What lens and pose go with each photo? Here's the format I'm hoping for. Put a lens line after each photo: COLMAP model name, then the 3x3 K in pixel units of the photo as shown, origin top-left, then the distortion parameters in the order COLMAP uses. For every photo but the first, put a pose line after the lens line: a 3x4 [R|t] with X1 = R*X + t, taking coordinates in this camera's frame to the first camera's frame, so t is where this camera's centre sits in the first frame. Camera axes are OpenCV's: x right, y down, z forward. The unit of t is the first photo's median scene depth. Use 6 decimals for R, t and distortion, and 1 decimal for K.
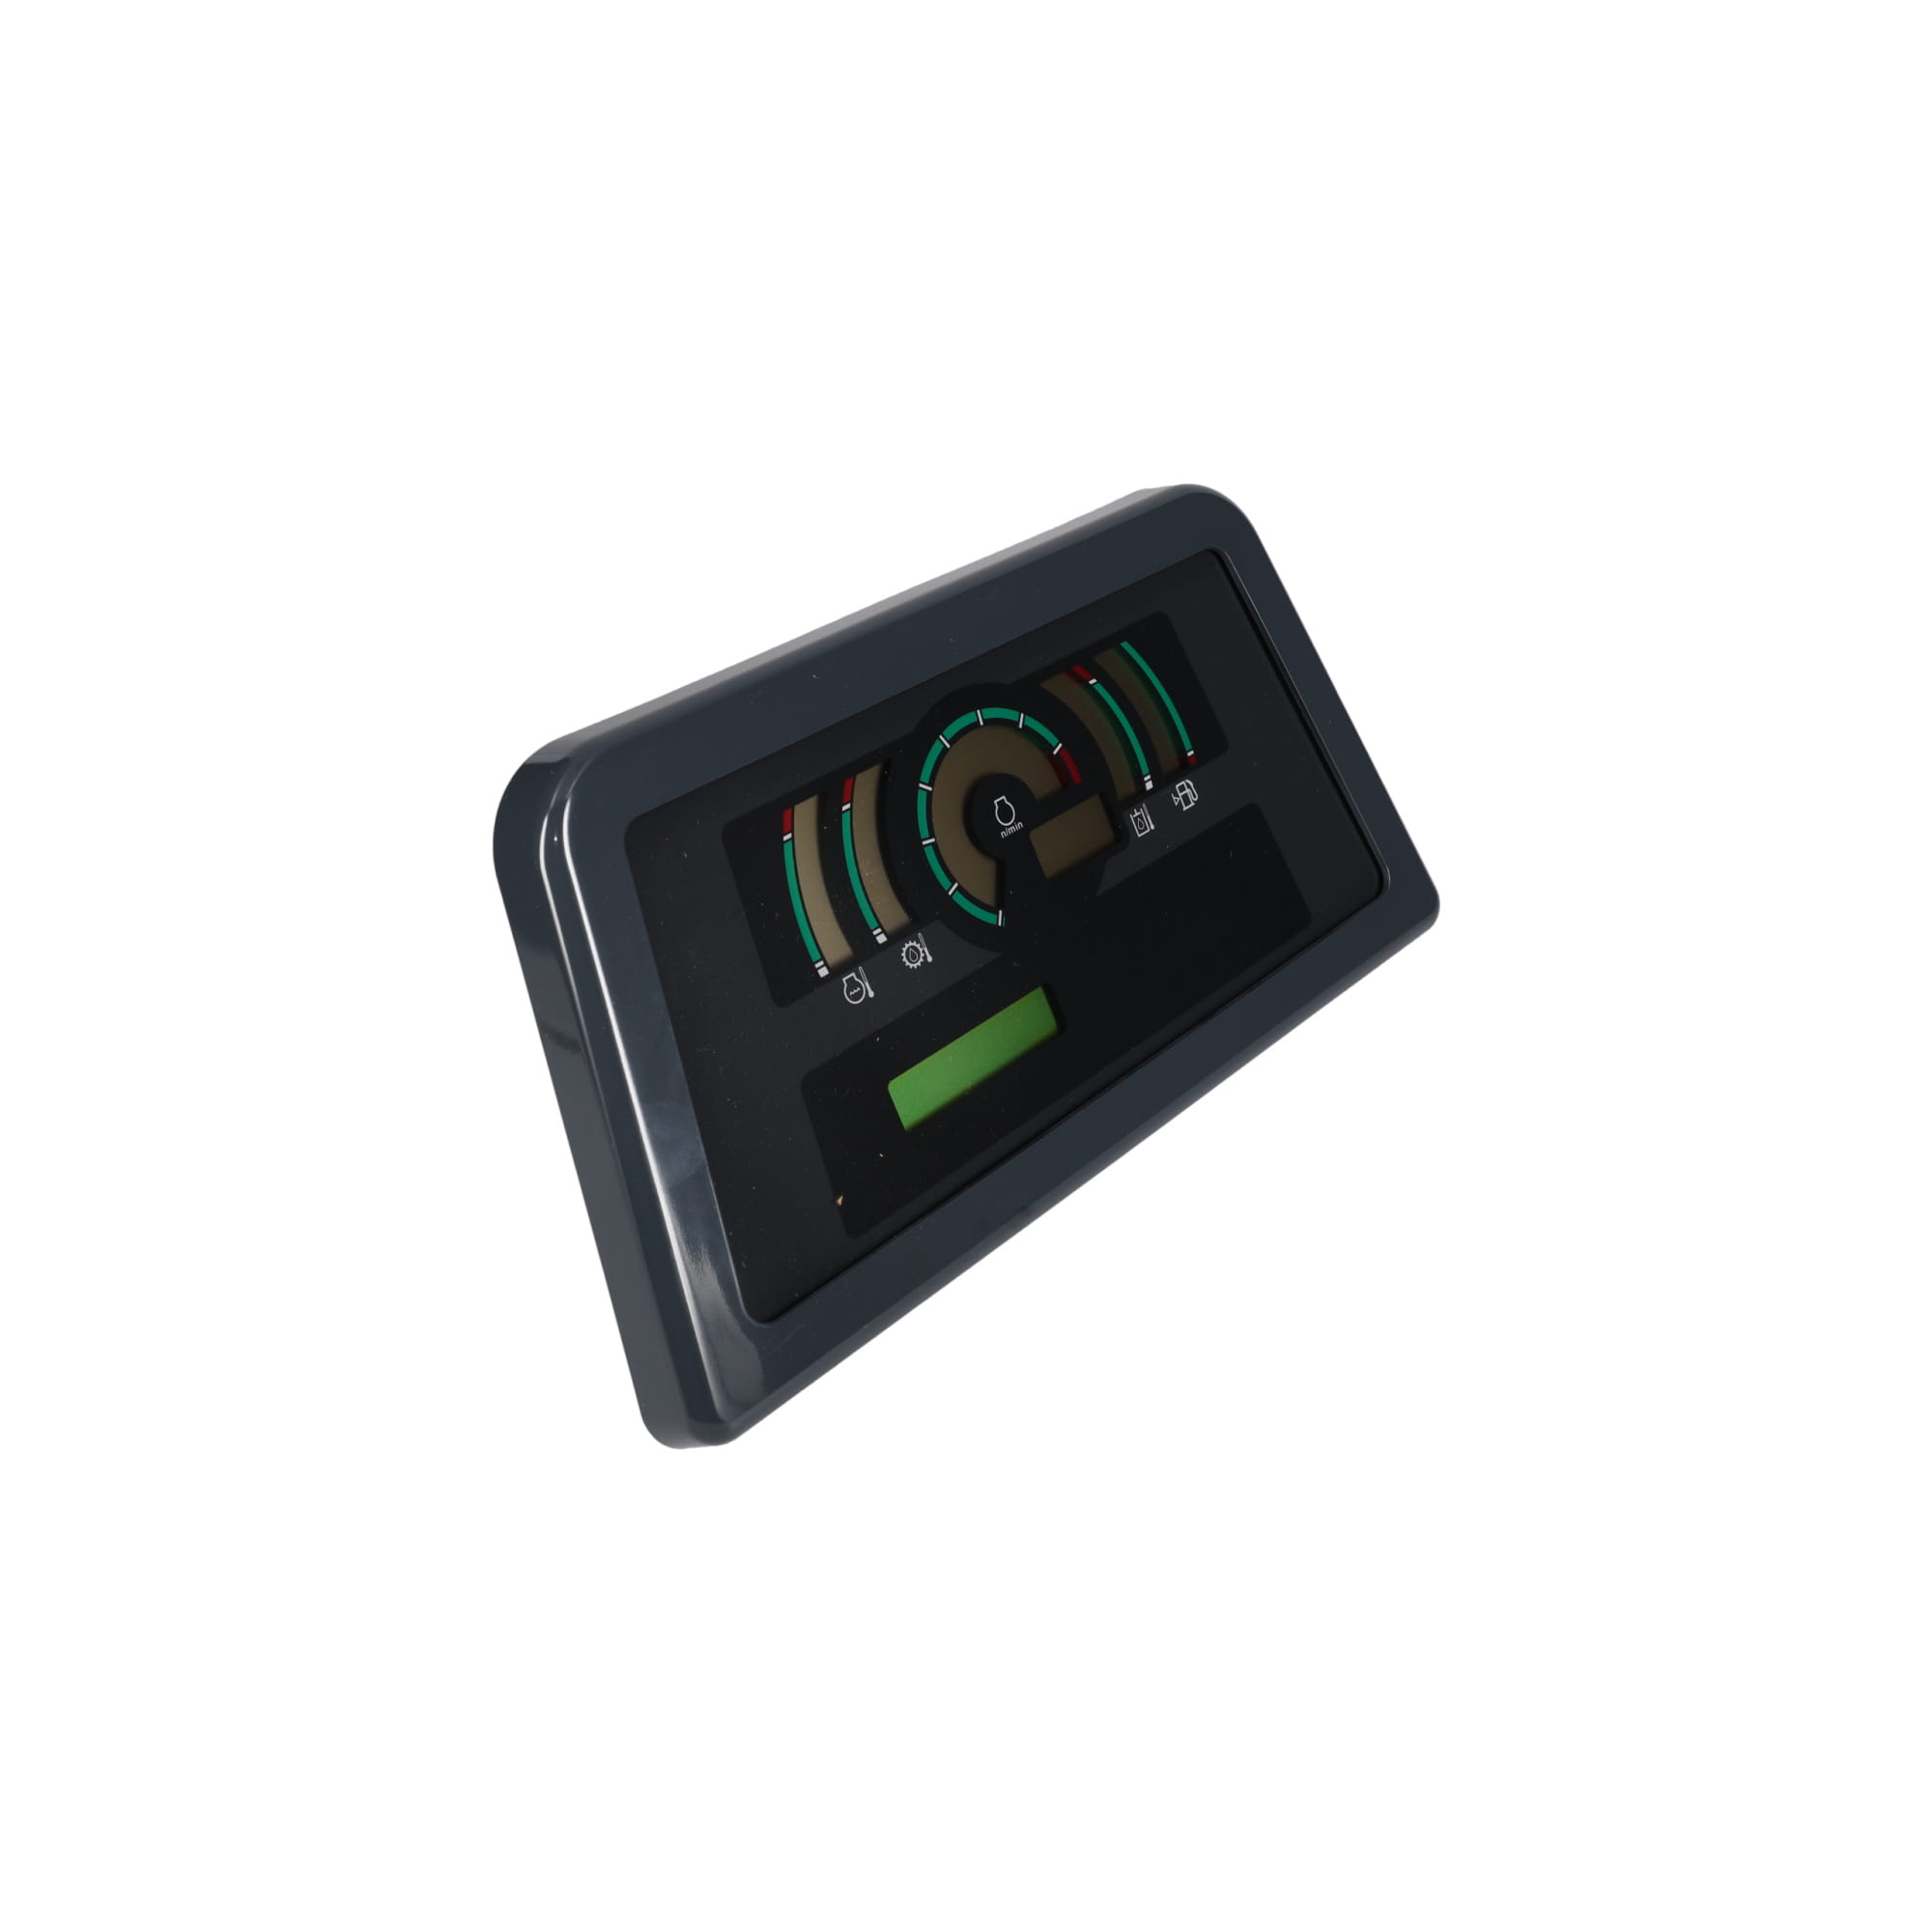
lens RADIAL K [[1815.7, 0, 1011.0], [0, 1815.7, 964.9], [0, 0, 1]] dist [-0.000652, -0.000732]
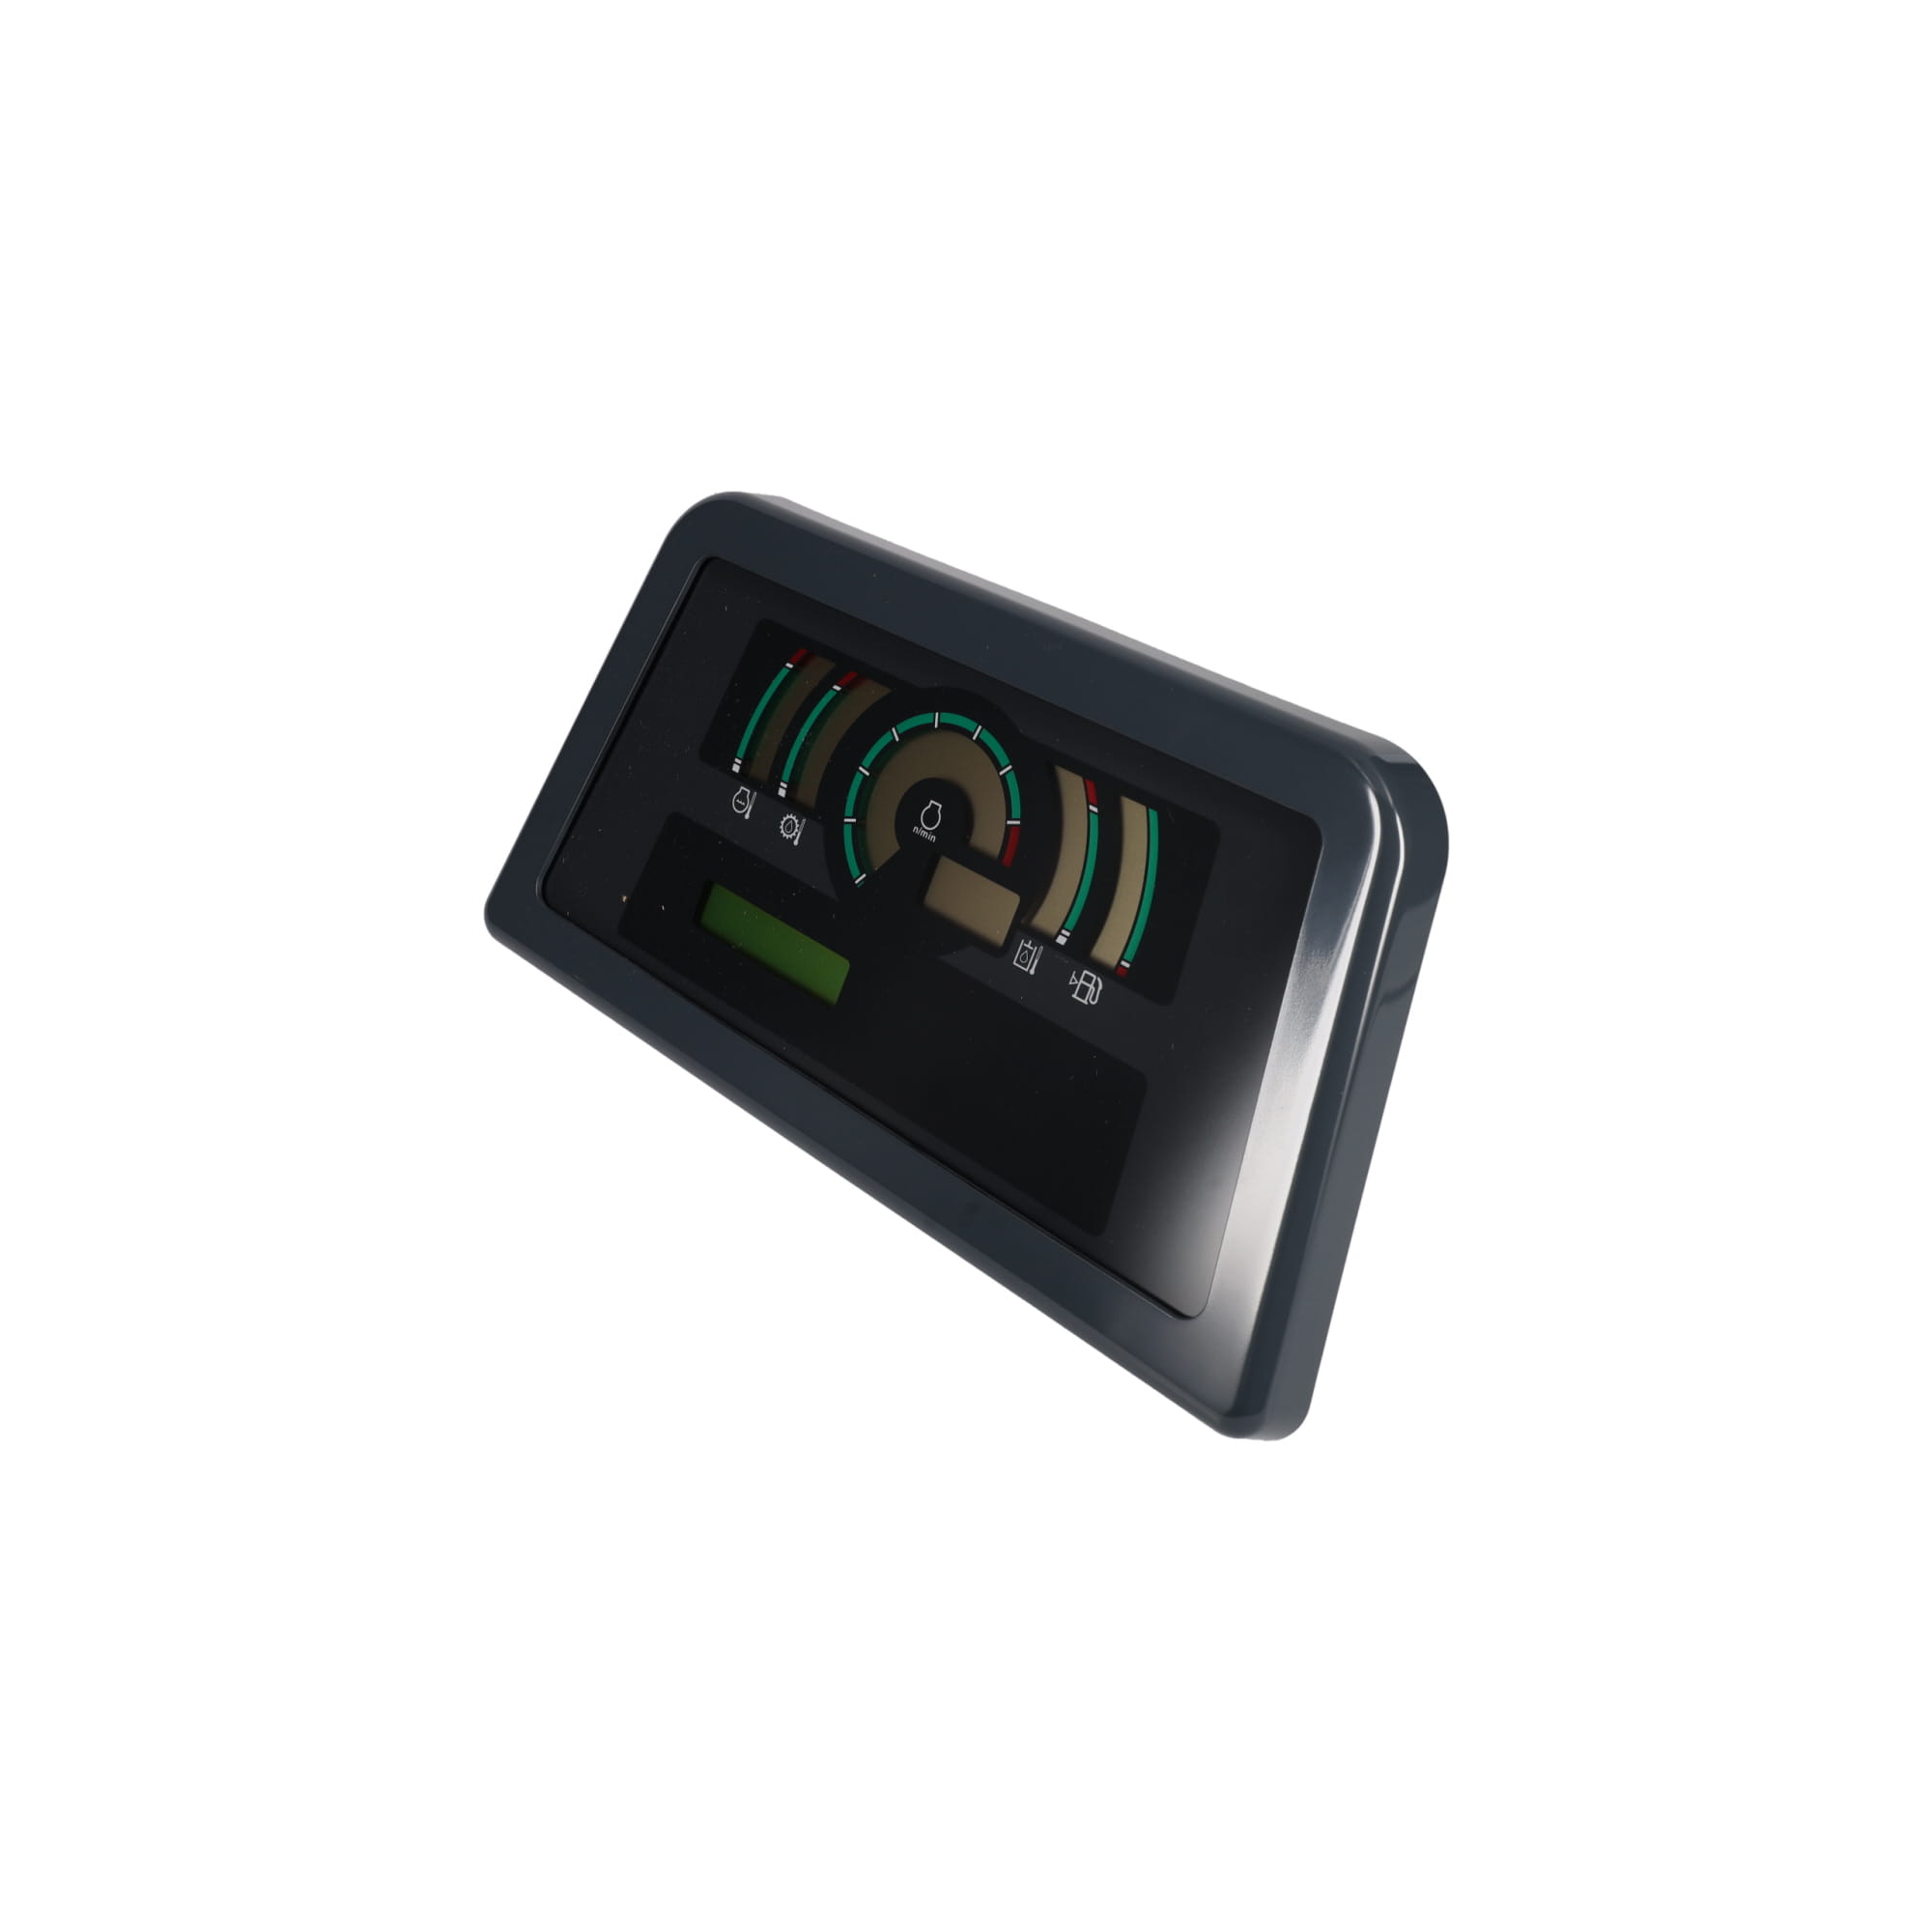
lens RADIAL K [[1815.7, 0, 1011.0], [0, 1815.7, 964.9], [0, 0, 1]] dist [-0.000652, -0.000732]
pose [[0.037042, 0.601965, -0.797663, 0.857762], [-0.605247, 0.648668, 0.461418, -0.526754], [0.795176, 0.465691, 0.388365, 0.691774]]
